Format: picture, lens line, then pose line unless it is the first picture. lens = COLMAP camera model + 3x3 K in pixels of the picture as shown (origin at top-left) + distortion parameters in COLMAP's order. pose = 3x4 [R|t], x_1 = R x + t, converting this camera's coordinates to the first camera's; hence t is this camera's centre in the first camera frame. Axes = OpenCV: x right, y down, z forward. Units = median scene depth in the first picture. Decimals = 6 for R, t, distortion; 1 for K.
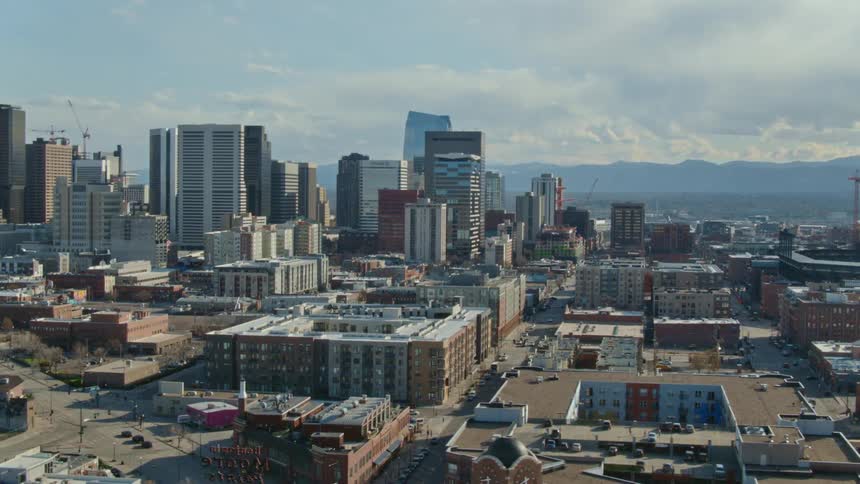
lens RADIAL K [[1207.6, 0, 433.6], [0, 1207.6, 241.9], [0, 0, 1]] dist [-0.081698, 0.000000]
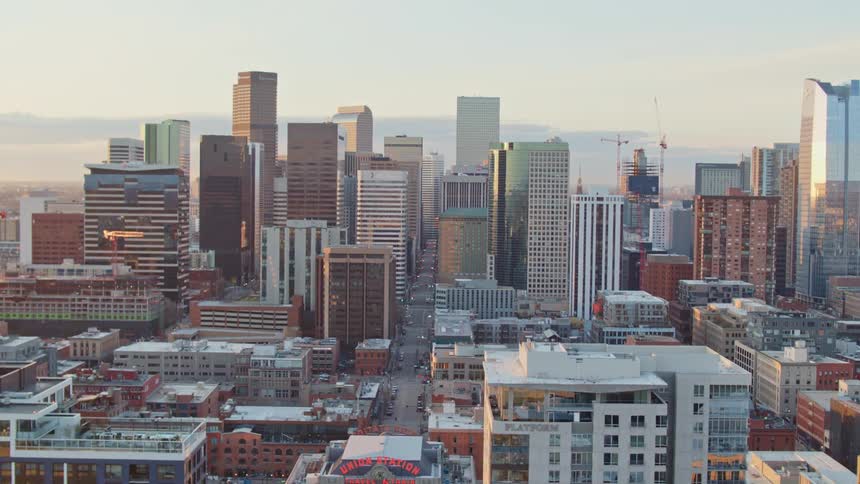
lens RADIAL K [[1217.4, 0, 437.1], [0, 1217.4, 246.4], [0, 0, 1]] dist [-0.072640, 0.000000]
pose [[0.168041, 0.037798, -0.985055, 0.786515], [-0.050228, 0.998295, 0.029738, -0.057254], [0.984499, 0.044480, 0.169653, 1.114222]]
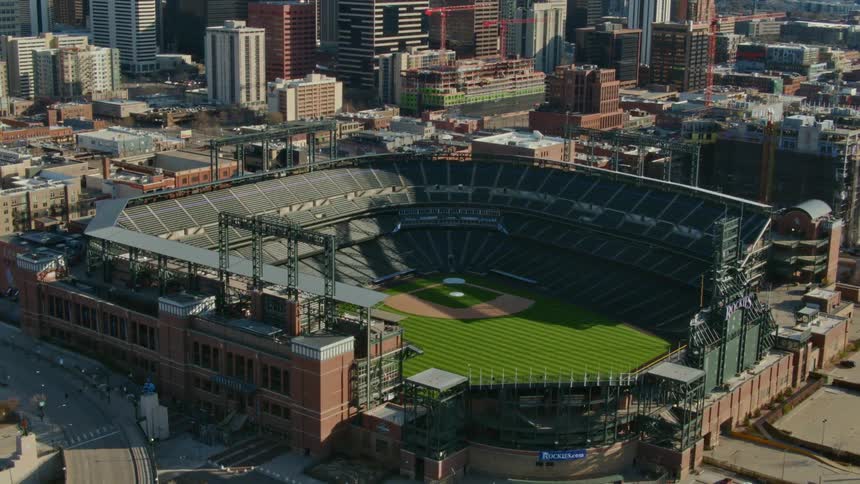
lens RADIAL K [[1204.2, 0, 440.8], [0, 1204.2, 239.1], [0, 0, 1]] dist [-0.076203, 0.000000]
pose [[0.885212, 0.118310, -0.449892, 0.437160], [-0.028812, 0.979206, 0.200814, -0.052980], [0.464295, -0.164801, 0.870213, 0.346388]]
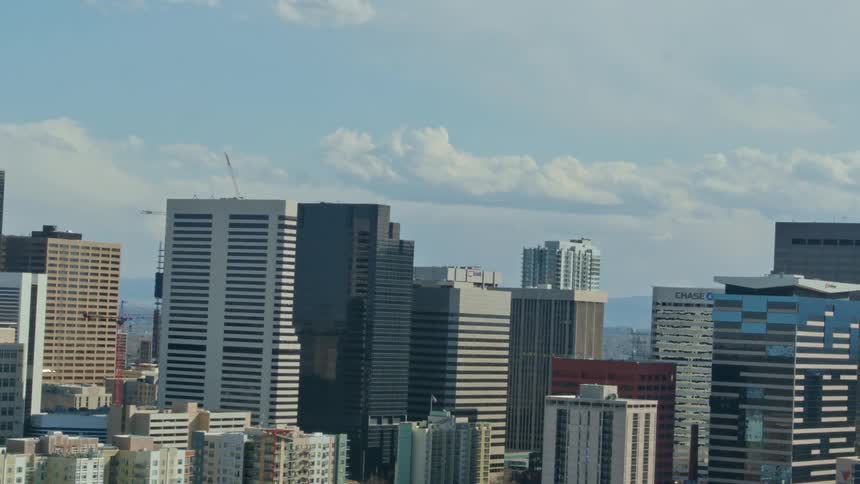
lens RADIAL K [[2253.3, 0, 431.0], [0, 2253.3, 238.2], [0, 0, 1]] dist [0.100460, 0.000000]
pose [[0.924823, 0.014440, -0.380124, 0.210712], [-0.047250, 0.995901, -0.077127, -0.022282], [0.377452, 0.089290, 0.921714, 0.259562]]
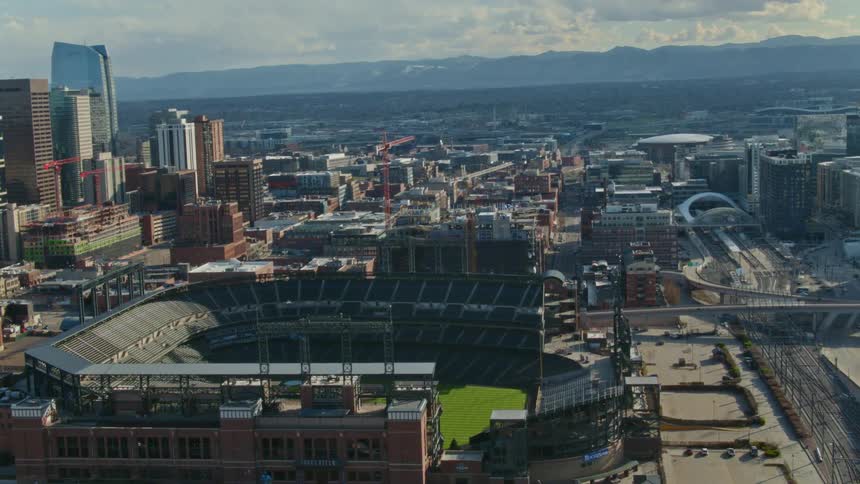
lens RADIAL K [[1204.2, 0, 435.6], [0, 1204.2, 245.0], [0, 0, 1]] dist [-0.076203, 0.000000]
pose [[0.997662, -0.050667, 0.045872, 0.297028], [0.046365, 0.994824, 0.090420, -0.048770], [-0.050216, -0.088081, 0.994847, 0.248255]]
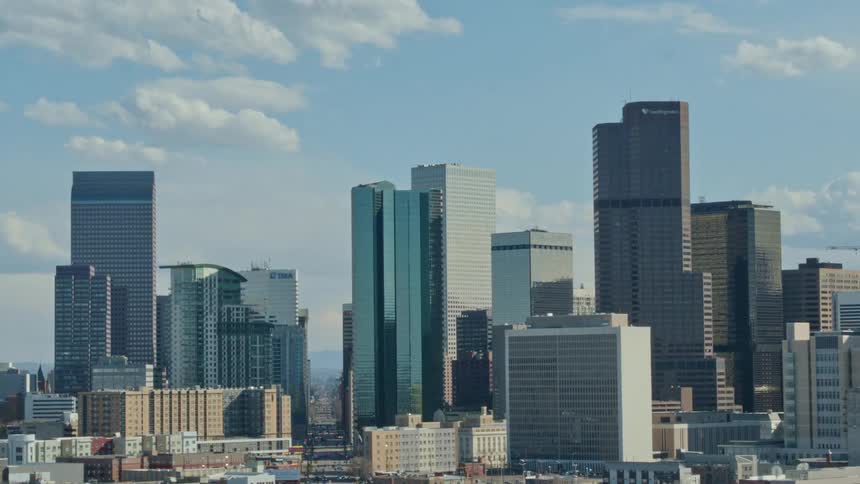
lens RADIAL K [[2253.3, 0, 434.7], [0, 2253.3, 243.5], [0, 0, 1]] dist [0.100460, 0.000000]
pose [[0.846959, -0.050959, -0.529211, 0.095260], [-0.001301, 0.995194, -0.097911, 0.011028], [0.531657, 0.083615, 0.842822, 0.035125]]
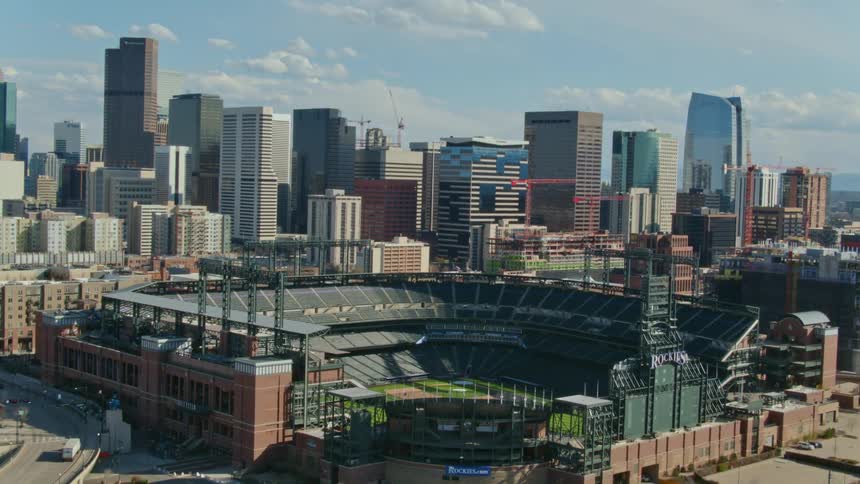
lens RADIAL K [[1204.2, 0, 445.9], [0, 1204.2, 233.2], [0, 0, 1]] dist [-0.076203, 0.000000]
pose [[0.810250, 0.040016, -0.584717, 0.501089], [-0.044959, 0.998970, 0.006067, -0.013340], [0.584358, 0.021373, 0.811214, 0.349458]]
